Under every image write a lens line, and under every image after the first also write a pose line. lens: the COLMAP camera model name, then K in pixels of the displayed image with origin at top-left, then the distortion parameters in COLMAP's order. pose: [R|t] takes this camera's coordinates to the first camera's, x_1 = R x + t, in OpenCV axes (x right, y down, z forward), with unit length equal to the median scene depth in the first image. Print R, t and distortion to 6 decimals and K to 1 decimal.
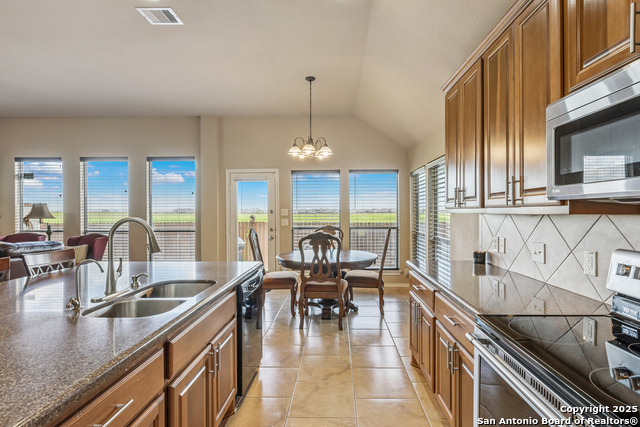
lens RADIAL K [[320.0, 0, 333.4], [0, 320.0, 213.3], [0, 0, 1]] dist [-0.004164, 0.000448]
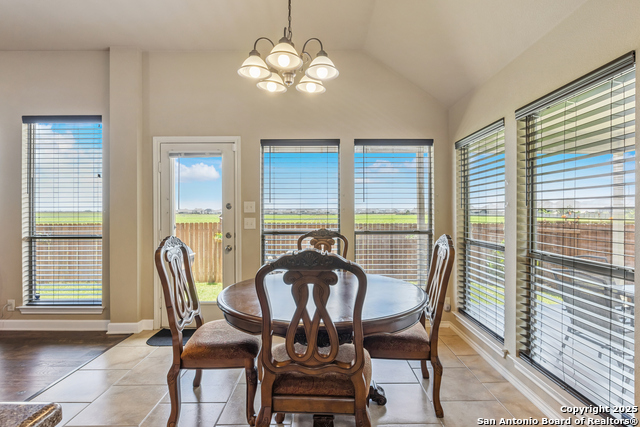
lens RADIAL K [[320.0, 0, 324.1], [0, 320.0, 211.4], [0, 0, 1]] dist [-0.004164, 0.000448]
pose [[0.999818, 0.002108, 0.018965, -0.030017], [-0.001940, 0.999959, -0.008848, 0.014386], [-0.018983, 0.008810, 0.999781, 0.542311]]
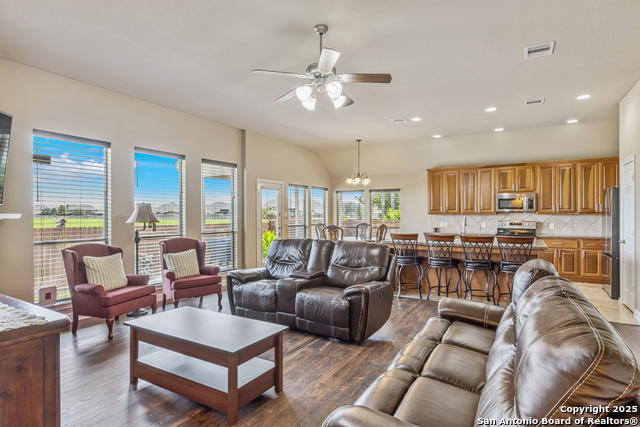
lens RADIAL K [[351.5, 0, 326.1], [0, 351.5, 213.8], [0, 0, 1]] dist [0.012384, 0.002299]
pose [[0.495351, 0.000942, 0.868692, -1.898643], [0.005584, 0.999975, -0.004269, 0.000350], [-0.868675, 0.006966, 0.495334, 0.177628]]
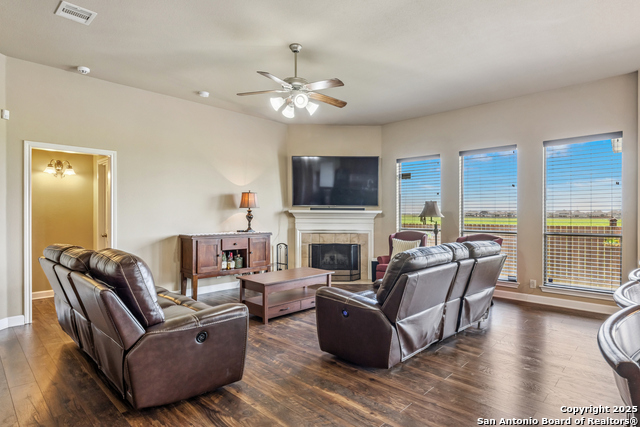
lens RADIAL K [[351.5, 0, 320.9], [0, 351.5, 216.0], [0, 0, 1]] dist [0.012384, 0.002299]
pose [[0.727080, 0.007737, -0.686509, -0.533677], [-0.008236, 0.999963, 0.002547, 0.018459], [0.686503, 0.003802, 0.727117, -0.038438]]
